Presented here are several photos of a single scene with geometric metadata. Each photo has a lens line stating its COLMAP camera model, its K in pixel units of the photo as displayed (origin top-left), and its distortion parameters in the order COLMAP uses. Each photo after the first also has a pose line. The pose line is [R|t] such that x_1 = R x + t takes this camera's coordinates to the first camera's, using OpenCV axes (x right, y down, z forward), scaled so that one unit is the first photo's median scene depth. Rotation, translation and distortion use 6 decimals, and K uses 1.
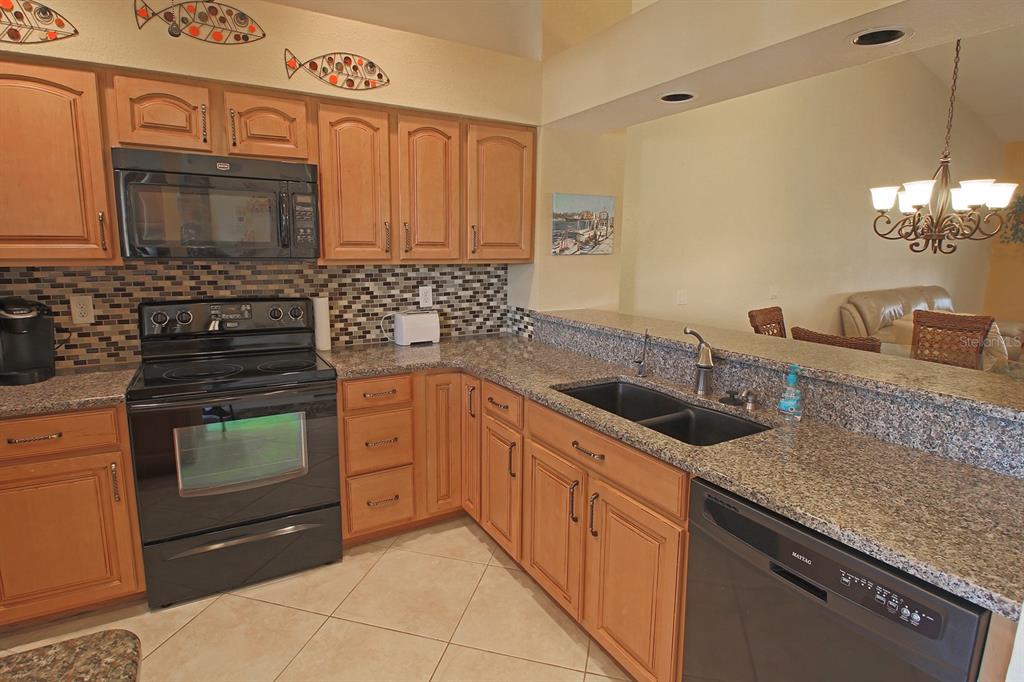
lens RADIAL K [[522.2, 0, 501.2], [0, 522.2, 331.4], [0, 0, 1]] dist [0.000664, -0.014126]
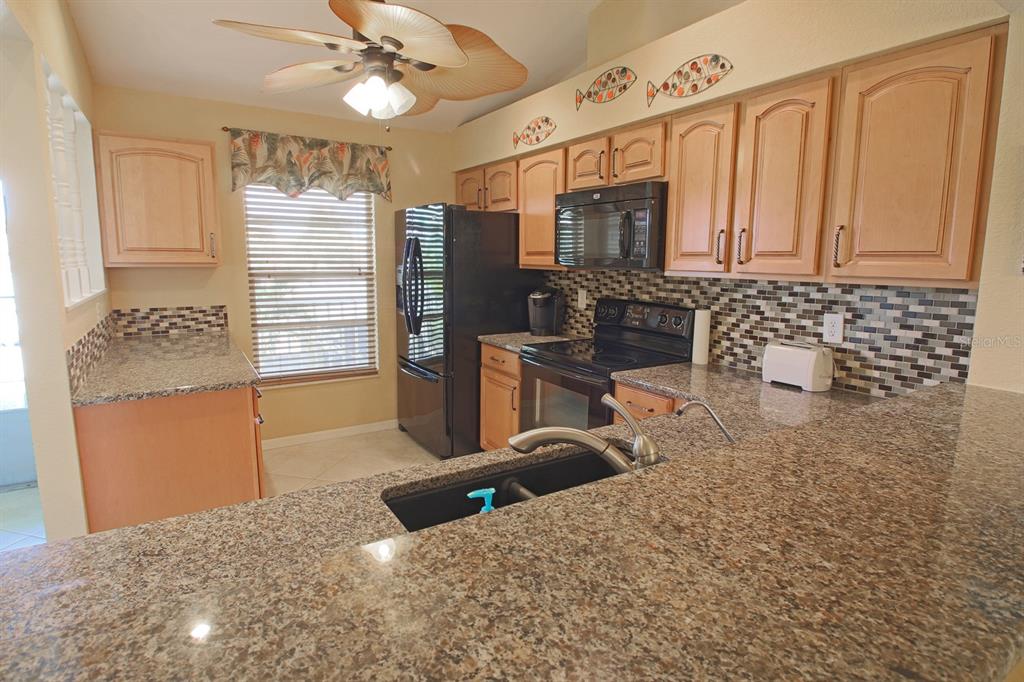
lens RADIAL K [[522.2, 0, 501.3], [0, 522.2, 330.9], [0, 0, 1]] dist [0.000664, -0.014126]
pose [[0.033007, 0.131141, -0.990814, 0.669614], [-0.167429, 0.978071, 0.123877, -0.092159], [0.985331, 0.161803, 0.054240, 0.631750]]
